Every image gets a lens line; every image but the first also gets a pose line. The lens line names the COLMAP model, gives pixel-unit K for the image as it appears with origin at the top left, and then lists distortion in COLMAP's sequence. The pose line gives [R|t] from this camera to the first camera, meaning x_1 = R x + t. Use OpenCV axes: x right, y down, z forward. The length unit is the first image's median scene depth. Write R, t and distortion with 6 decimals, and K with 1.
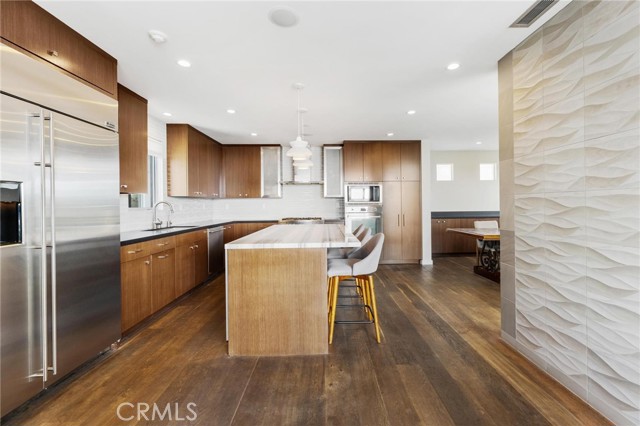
lens RADIAL K [[269.9, 0, 334.2], [0, 269.9, 204.1], [0, 0, 1]] dist [0.001091, 0.000143]
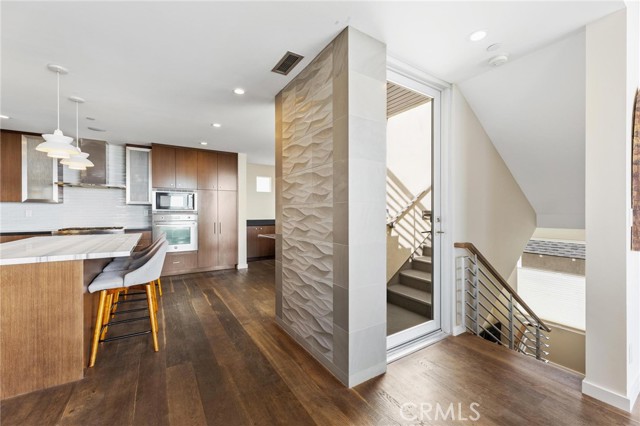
lens RADIAL K [[258.9, 0, 320.5], [0, 258.9, 213.7], [0, 0, 1]] dist [0.000917, 0.000183]
pose [[0.863027, 0.008707, 0.505082, 0.142652], [-0.010304, 0.999947, 0.000368, 0.001217], [-0.505052, -0.005522, 0.863071, -0.087730]]
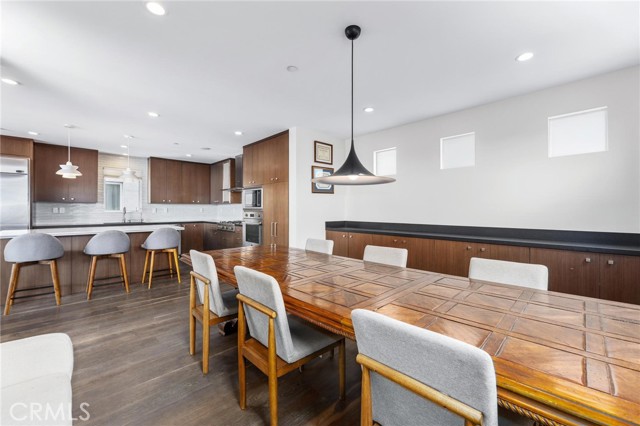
lens RADIAL K [[255.2, 0, 320.8], [0, 255.2, 206.8], [0, 0, 1]] dist [0.000968, 0.000023]
pose [[0.670658, 0.005187, -0.741748, 1.512571], [-0.008436, 0.999964, -0.000635, -0.018348], [0.741718, 0.006684, 0.670678, 0.928825]]
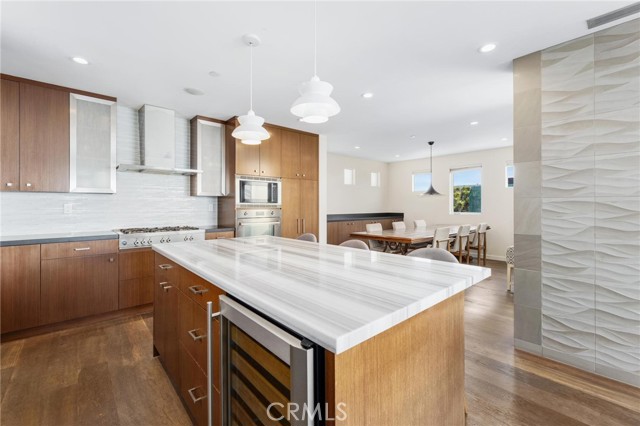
lens RADIAL K [[272.6, 0, 318.6], [0, 272.6, 204.7], [0, 0, 1]] dist [-0.001114, 0.000210]
pose [[0.772010, 0.011524, 0.635506, -0.394223], [-0.007129, 0.999930, -0.009472, 0.003231], [-0.635571, 0.002781, 0.772037, 0.505199]]
